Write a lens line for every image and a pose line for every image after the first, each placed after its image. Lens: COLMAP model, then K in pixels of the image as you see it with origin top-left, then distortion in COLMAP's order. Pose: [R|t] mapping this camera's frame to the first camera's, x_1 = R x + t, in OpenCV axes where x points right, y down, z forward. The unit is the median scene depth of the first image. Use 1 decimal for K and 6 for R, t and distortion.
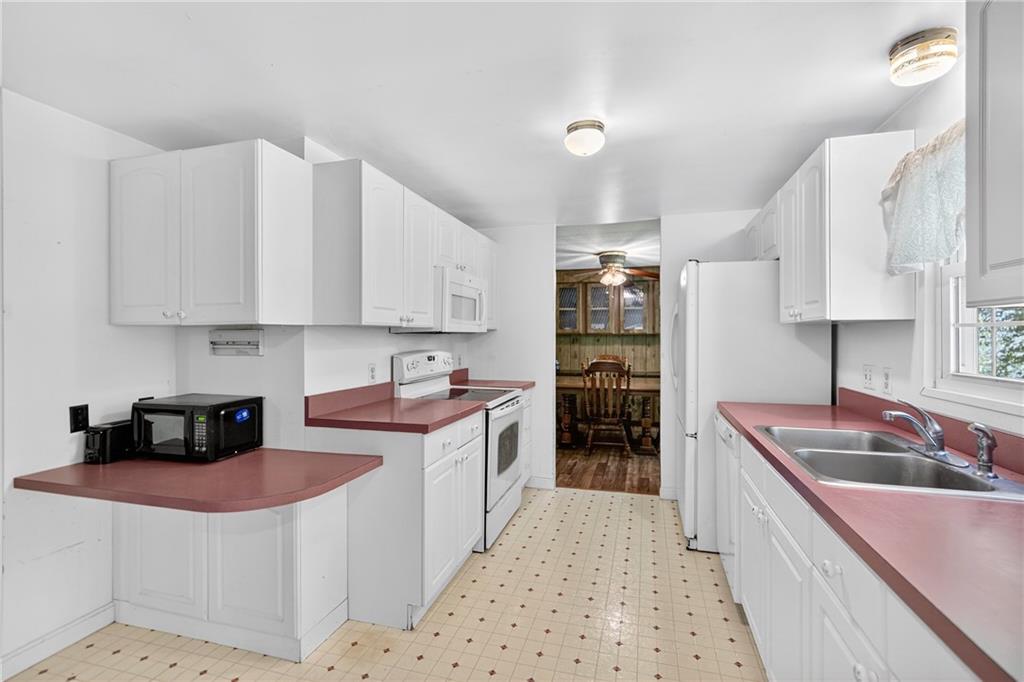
lens RADIAL K [[450.3, 0, 509.2], [0, 450.3, 335.6], [0, 0, 1]] dist [-0.001644, 0.000679]
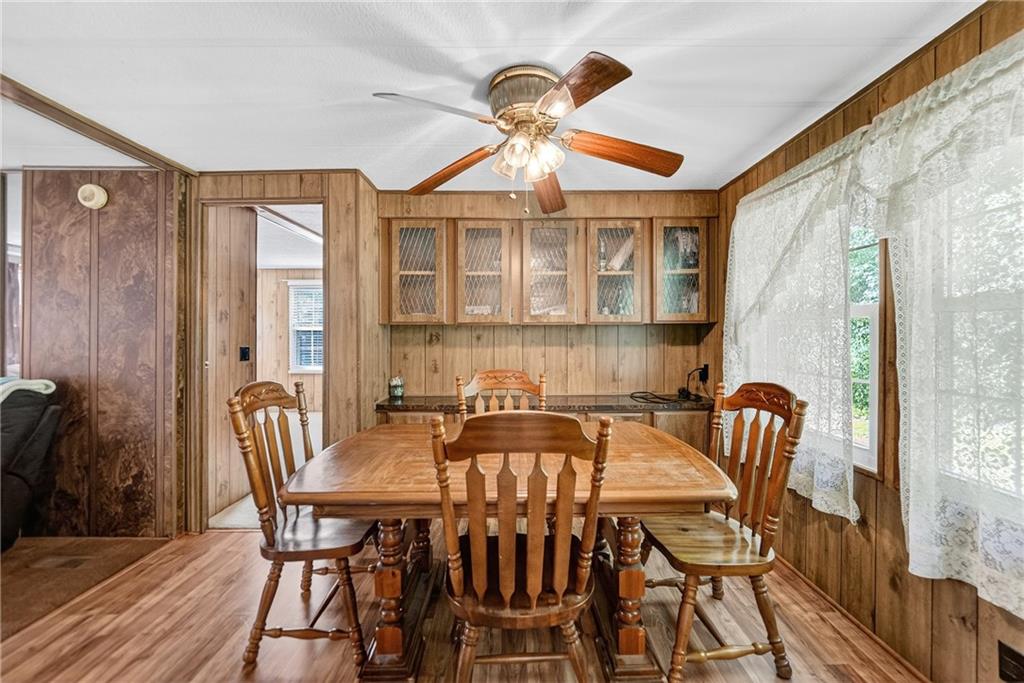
lens RADIAL K [[450.3, 0, 521.6], [0, 450.3, 337.0], [0, 0, 1]] dist [-0.001644, 0.000679]
pose [[0.953663, -0.001829, 0.300872, 0.133134], [0.002533, 0.999995, -0.001950, 0.016752], [-0.300867, 0.002622, 0.953662, 0.736128]]
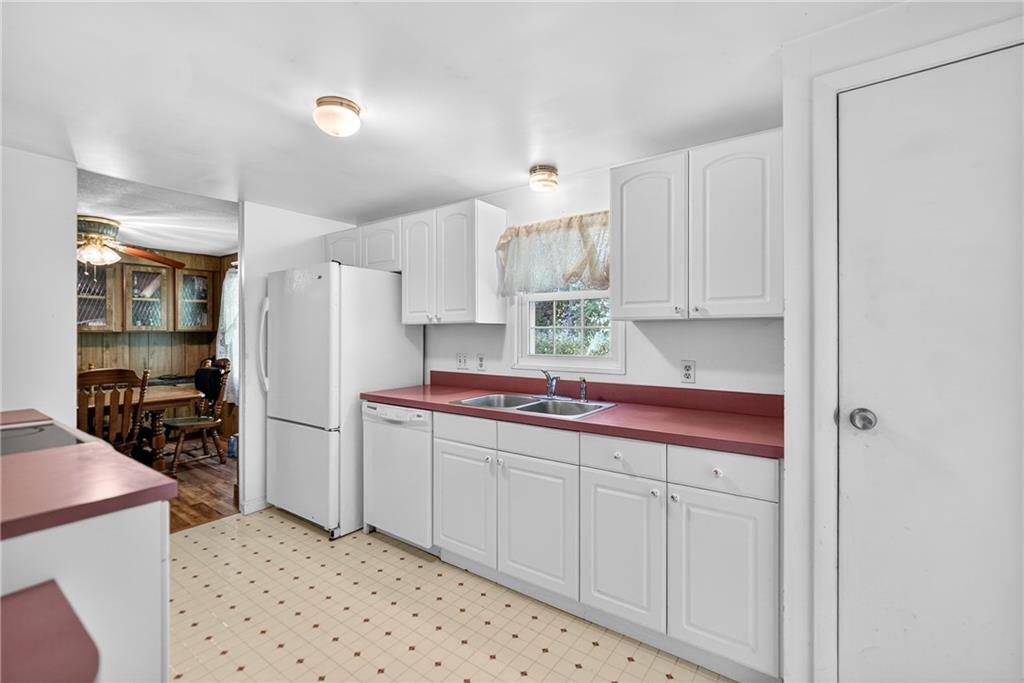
lens RADIAL K [[450.3, 0, 511.4], [0, 450.3, 335.3], [0, 0, 1]] dist [-0.001644, 0.000679]
pose [[0.359409, -0.005155, 0.933166, -0.224302], [0.001577, 0.999987, 0.004917, -0.000506], [-0.933179, -0.000295, 0.359412, 0.130371]]
